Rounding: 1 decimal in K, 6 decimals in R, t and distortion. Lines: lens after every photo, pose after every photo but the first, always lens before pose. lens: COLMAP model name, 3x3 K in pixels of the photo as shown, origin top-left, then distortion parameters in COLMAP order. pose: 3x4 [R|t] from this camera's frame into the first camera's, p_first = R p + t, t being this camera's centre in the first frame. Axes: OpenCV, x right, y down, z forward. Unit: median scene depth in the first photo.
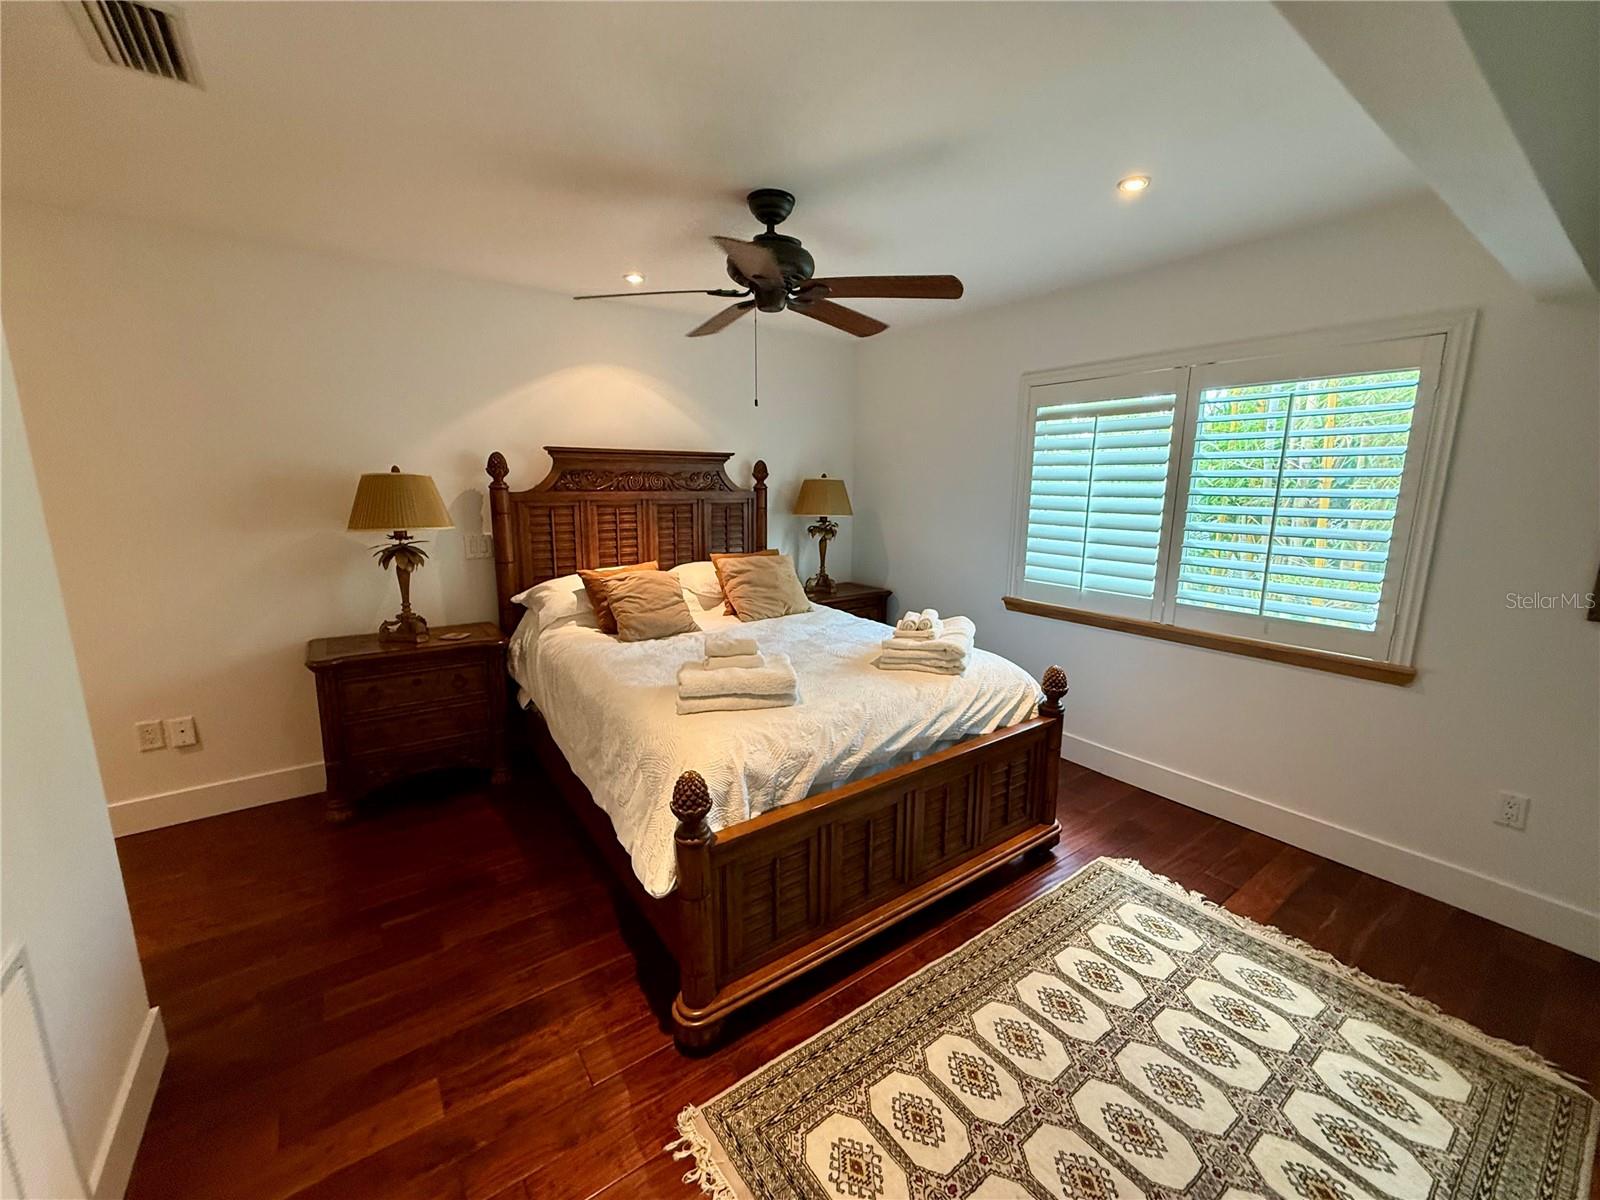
lens RADIAL K [[636.7, 0, 792.1], [0, 636.7, 598.7], [0, 0, 1]] dist [-0.001033, 0.000665]
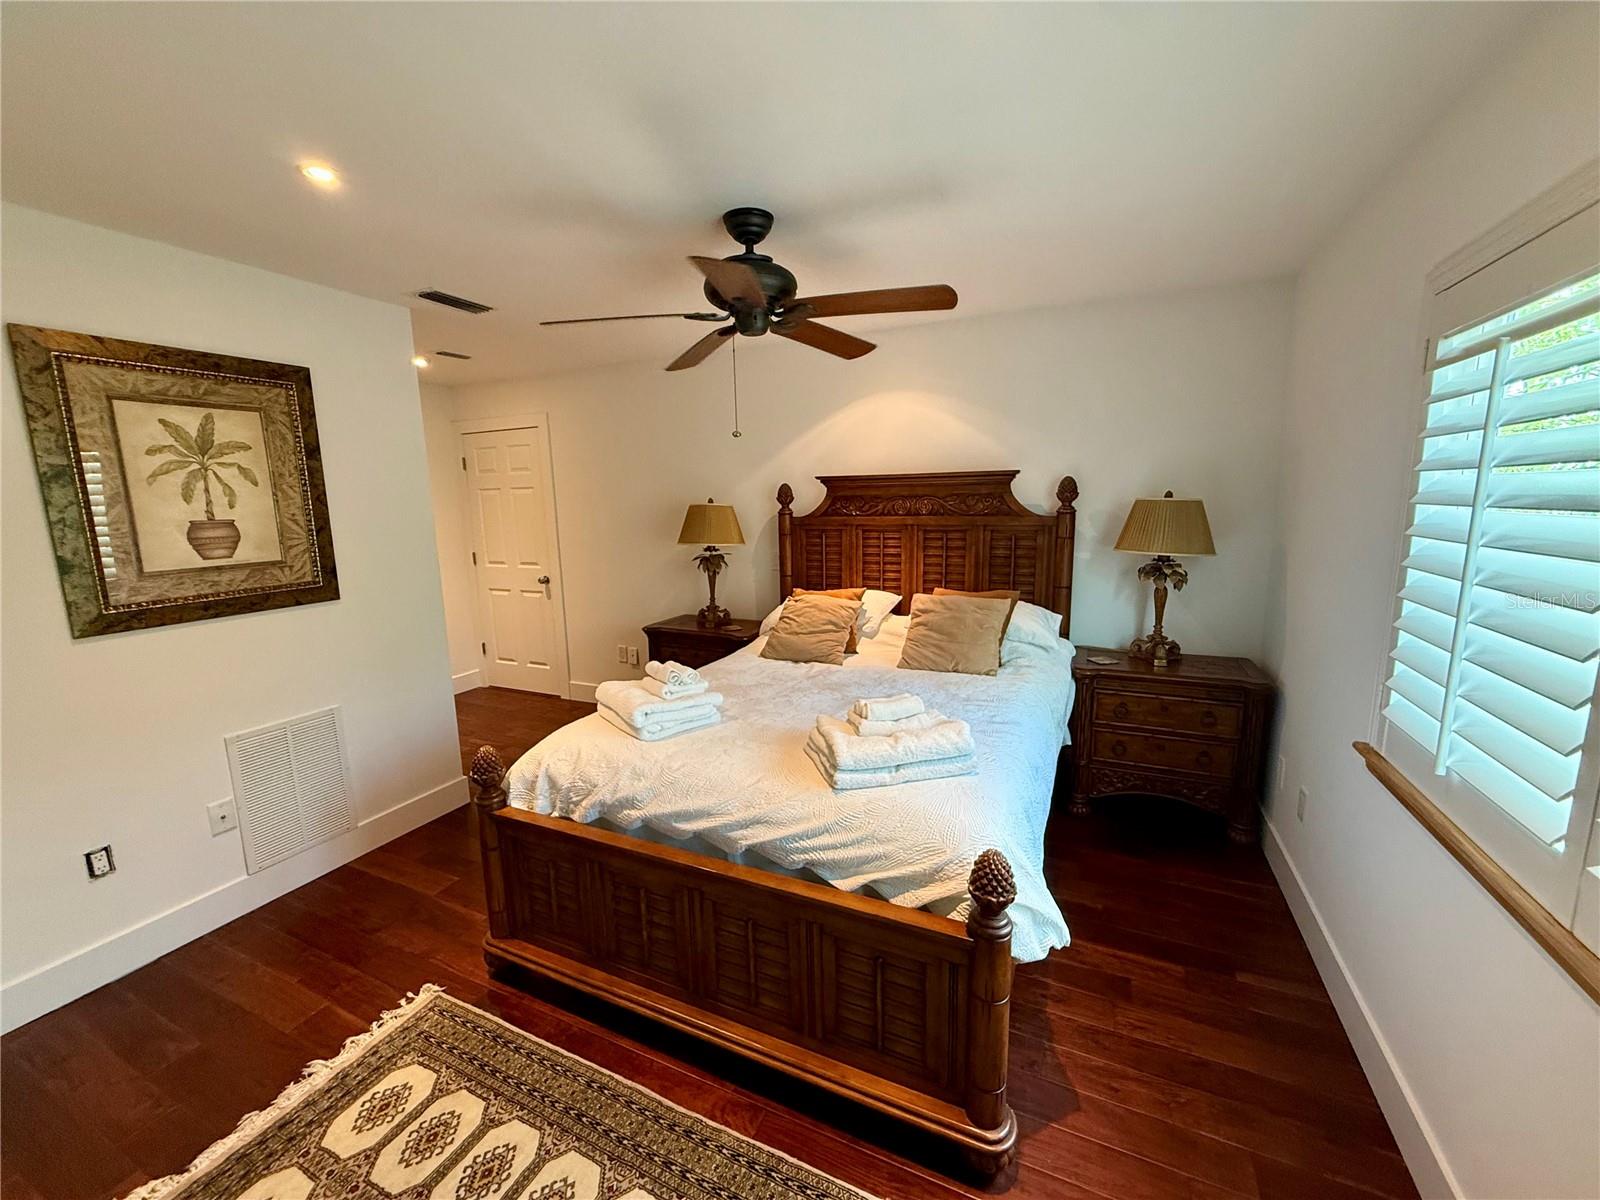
lens RADIAL K [[636.7, 0, 797.1], [0, 636.7, 602.7], [0, 0, 1]] dist [-0.001033, 0.000665]
pose [[0.491304, 0.127765, -0.861566, 0.704981], [-0.139356, 0.987970, 0.067043, -0.107347], [0.859767, 0.087126, 0.503199, 0.508642]]
